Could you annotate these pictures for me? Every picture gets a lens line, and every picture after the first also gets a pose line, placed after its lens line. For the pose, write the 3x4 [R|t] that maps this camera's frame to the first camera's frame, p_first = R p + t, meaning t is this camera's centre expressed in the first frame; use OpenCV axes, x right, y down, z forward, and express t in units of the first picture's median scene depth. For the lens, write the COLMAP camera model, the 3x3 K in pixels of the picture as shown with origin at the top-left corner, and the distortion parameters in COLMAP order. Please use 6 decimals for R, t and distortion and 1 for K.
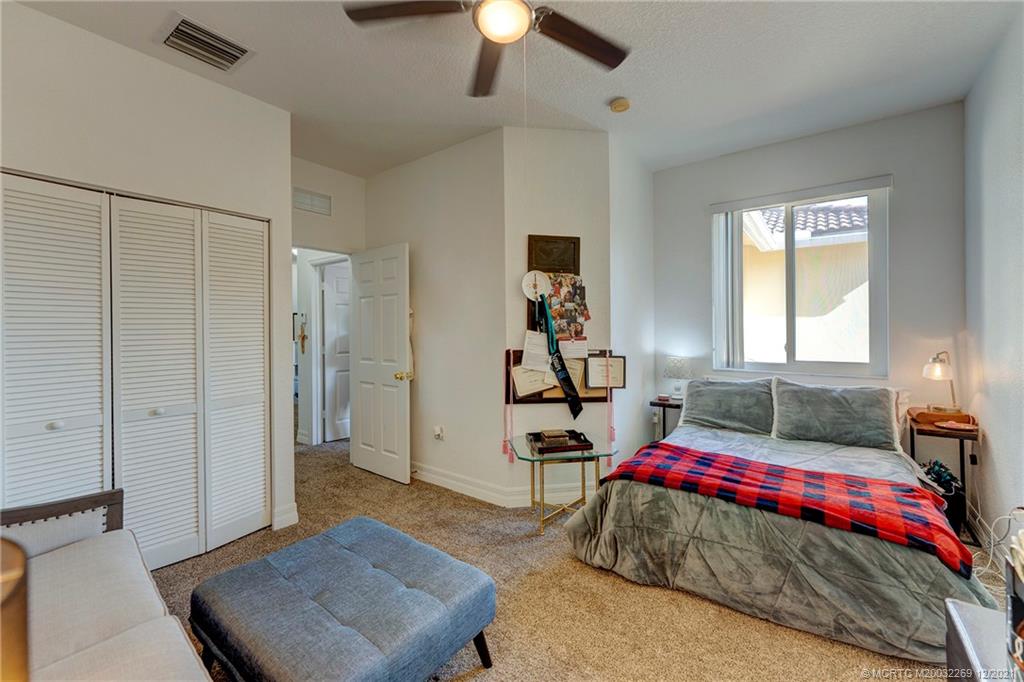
lens RADIAL K [[426.5, 0, 514.9], [0, 426.5, 326.0], [0, 0, 1]] dist [0.001485, -0.000572]
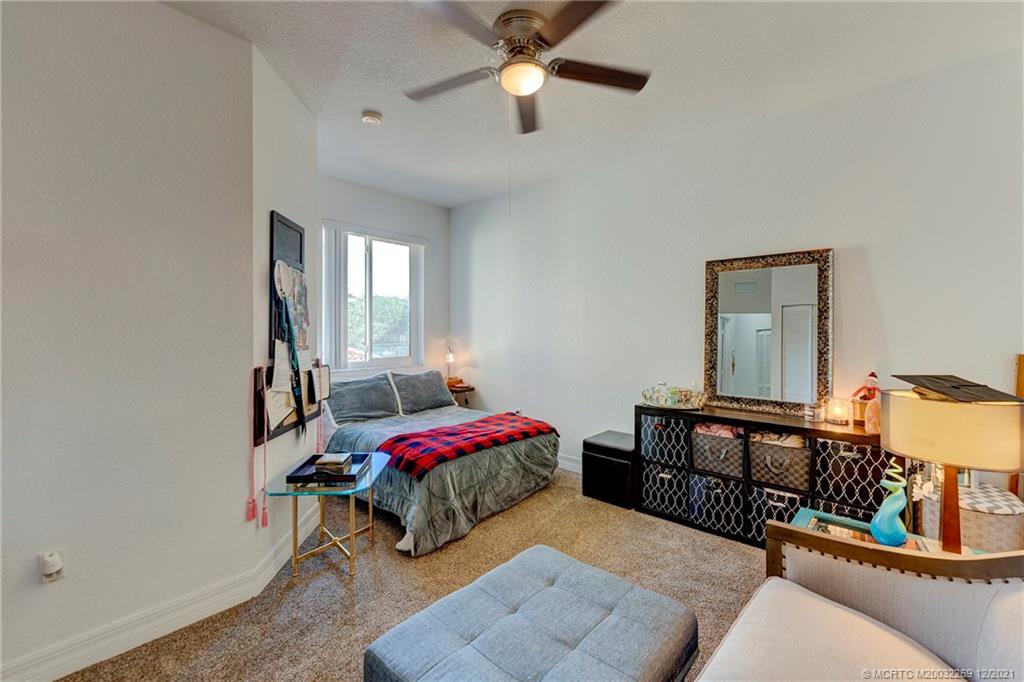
lens RADIAL K [[426.5, 0, 514.4], [0, 426.5, 333.0], [0, 0, 1]] dist [0.001485, -0.000572]
pose [[0.065991, -0.005971, 0.997802, -0.676527], [-0.010101, 0.999927, 0.006652, -0.009636], [-0.997769, -0.010518, 0.065926, 0.538609]]
